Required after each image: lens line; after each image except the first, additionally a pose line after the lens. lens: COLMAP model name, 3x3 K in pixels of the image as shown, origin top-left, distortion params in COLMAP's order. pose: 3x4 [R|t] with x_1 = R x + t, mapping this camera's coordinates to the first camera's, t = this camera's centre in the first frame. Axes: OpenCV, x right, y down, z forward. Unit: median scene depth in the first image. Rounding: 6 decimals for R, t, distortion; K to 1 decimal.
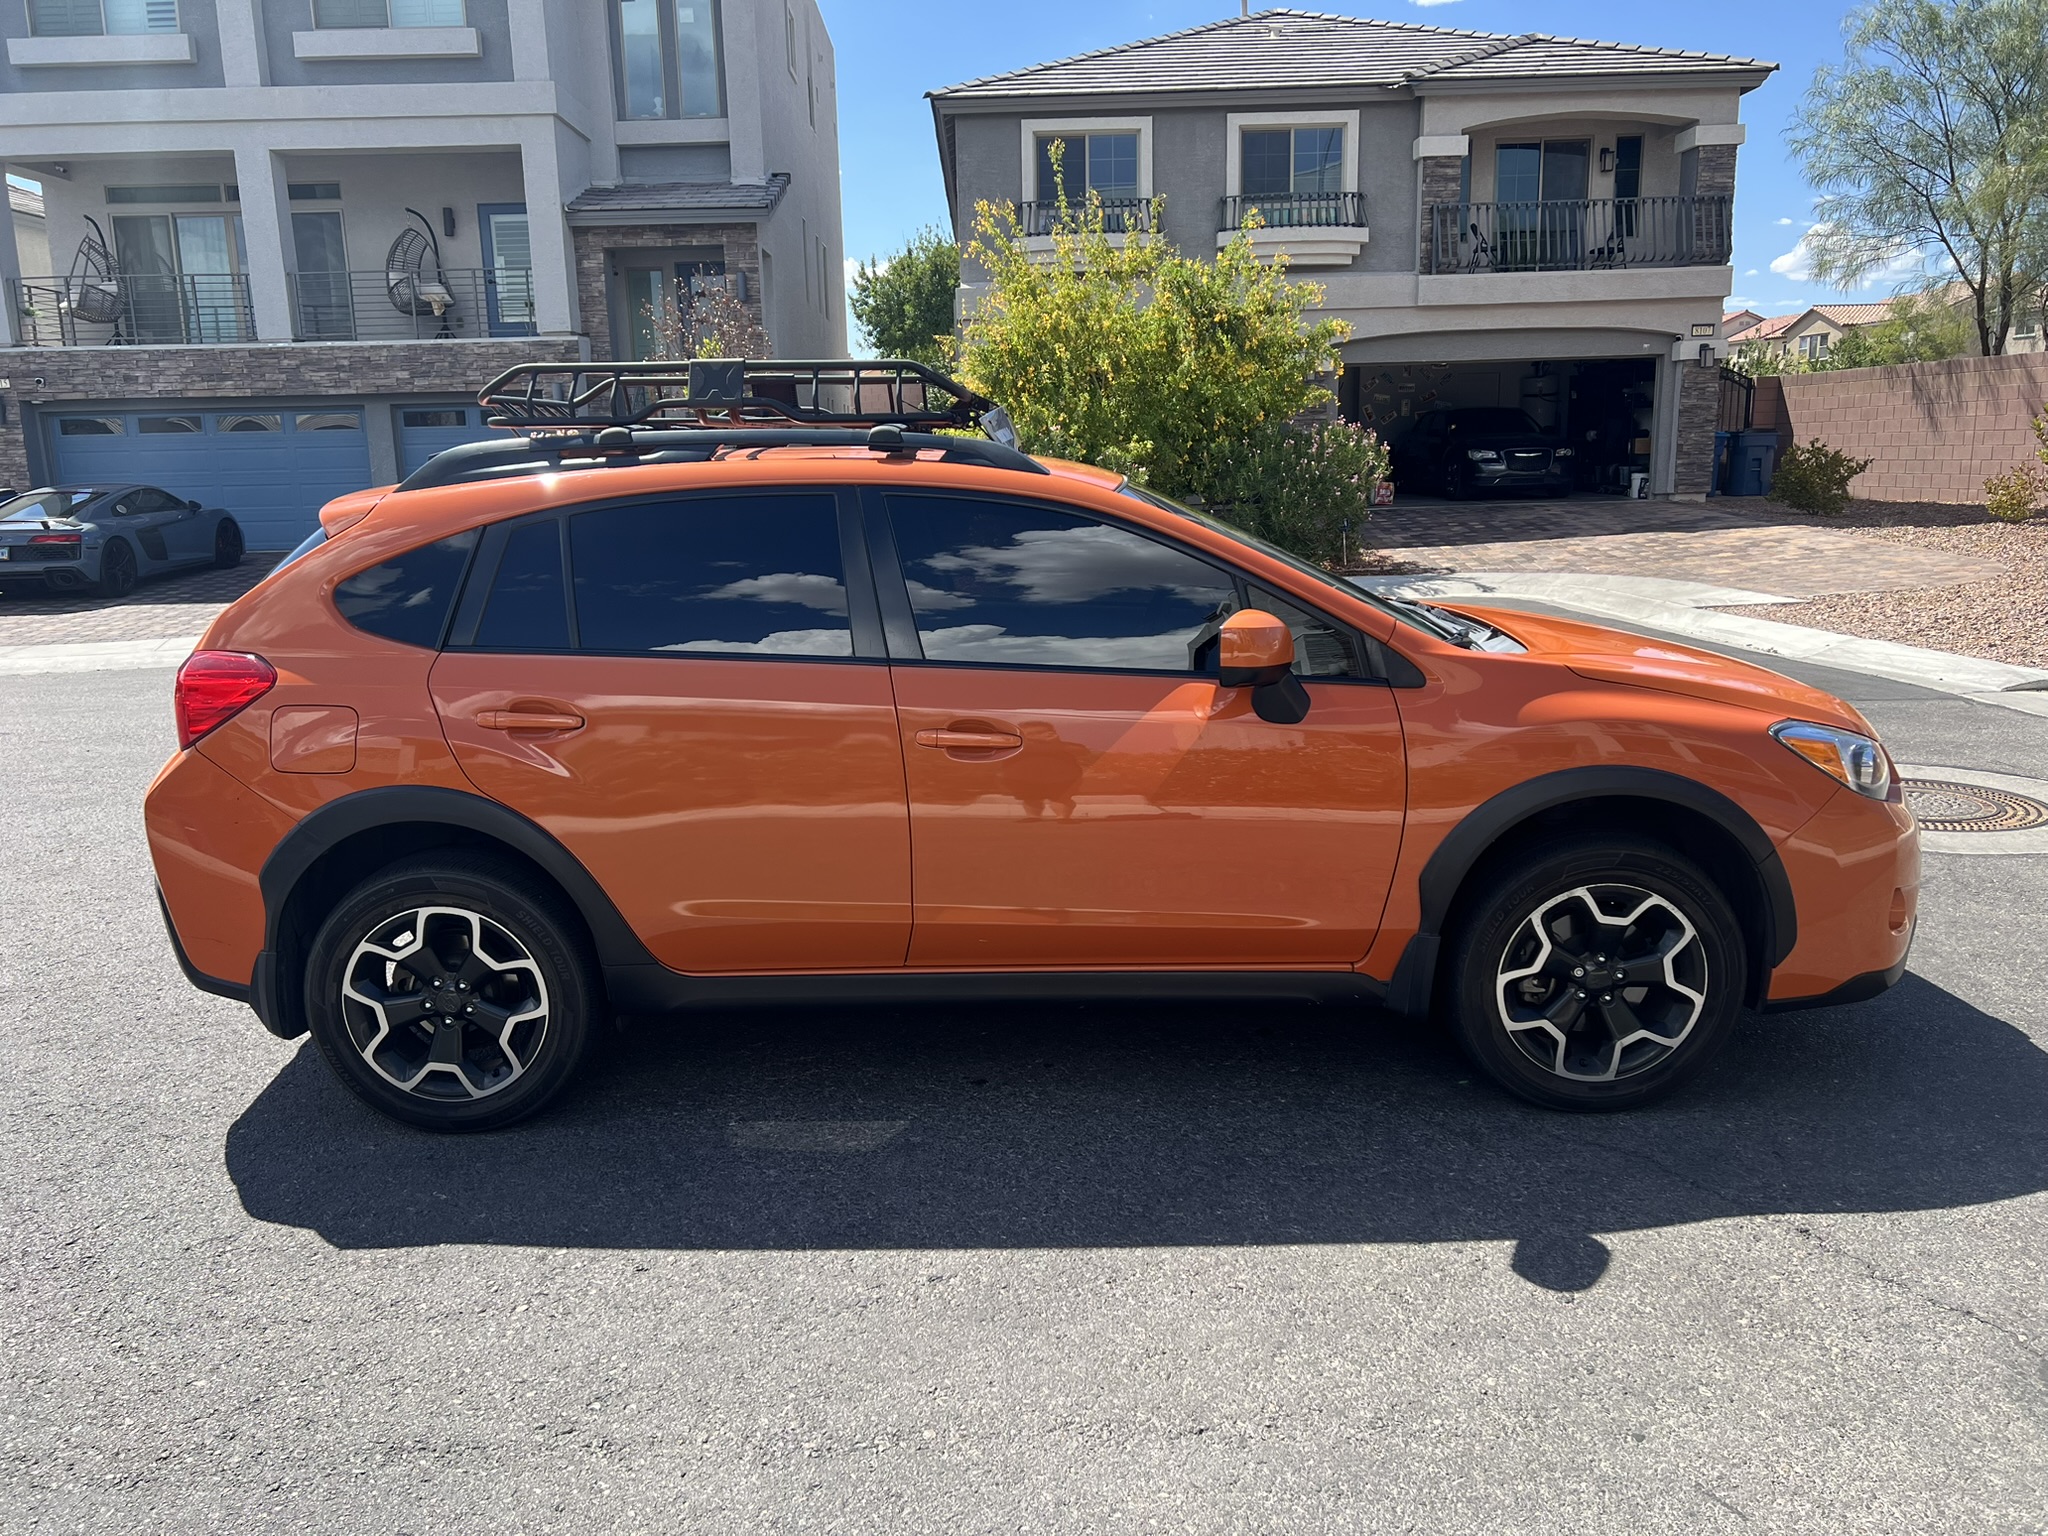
lens RADIAL K [[1551.5, 0, 1024.6], [0, 1551.5, 762.9], [0, 0, 1]] dist [0.007144, -0.004628]
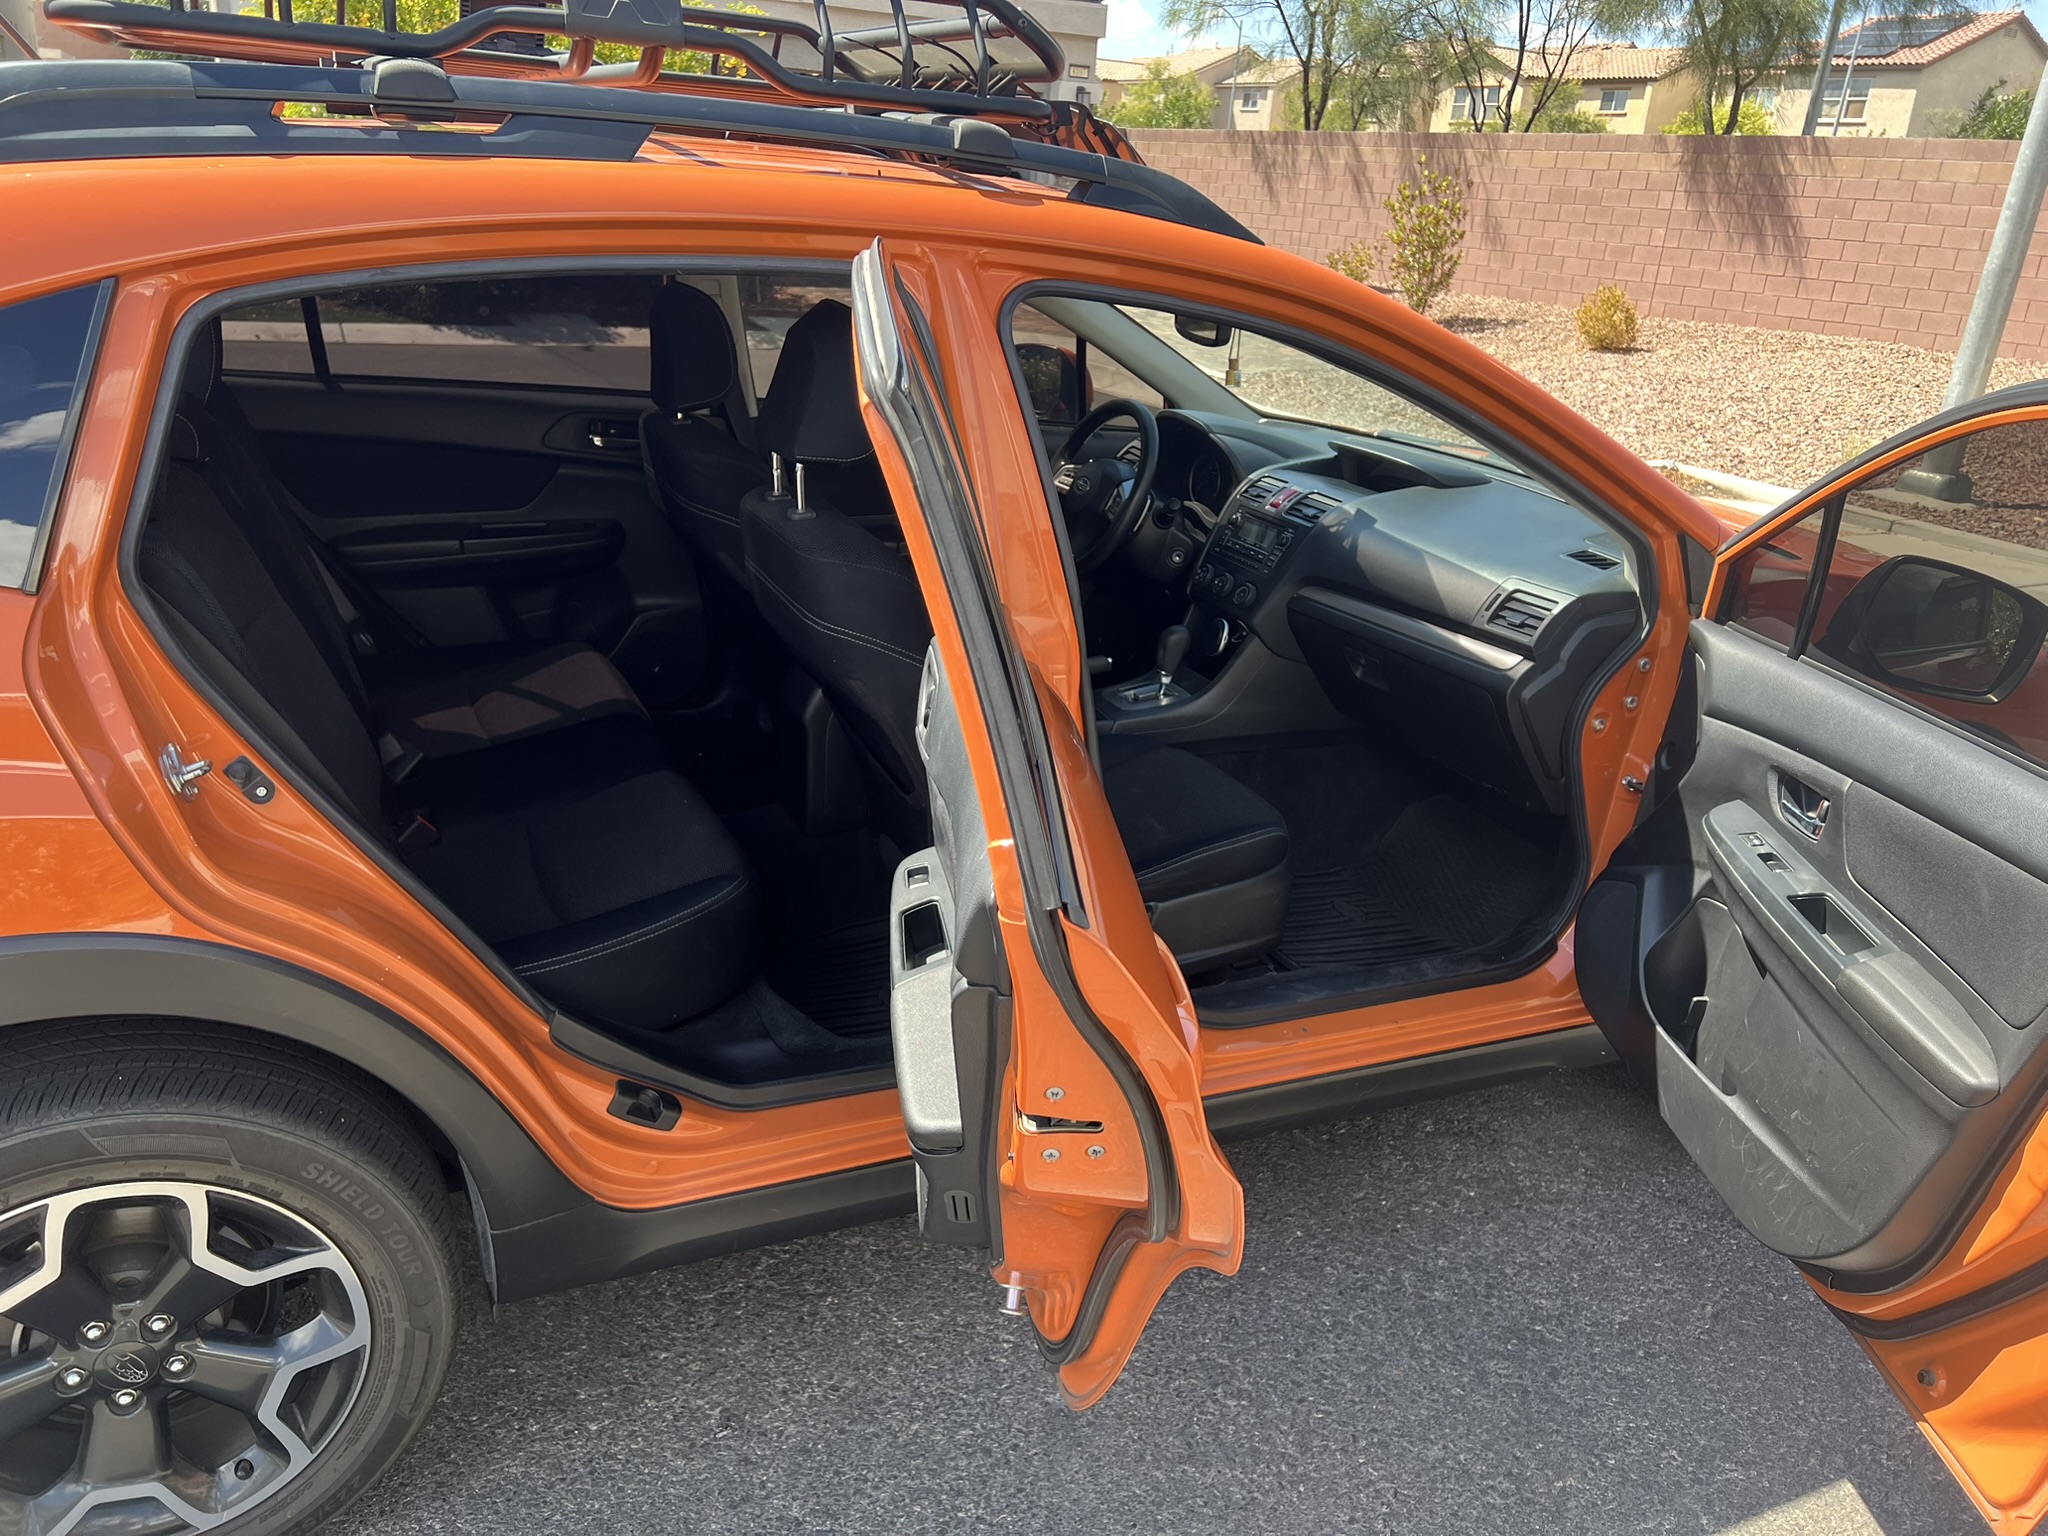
lens RADIAL K [[1551.5, 0, 1021.6], [0, 1551.5, 776.9], [0, 0, 1]] dist [0.007144, -0.004628]
pose [[0.900917, -0.073852, 0.427661, -0.315659], [-0.003500, 0.984146, 0.177324, -0.096278], [-0.433977, -0.161251, 0.886376, 0.509646]]
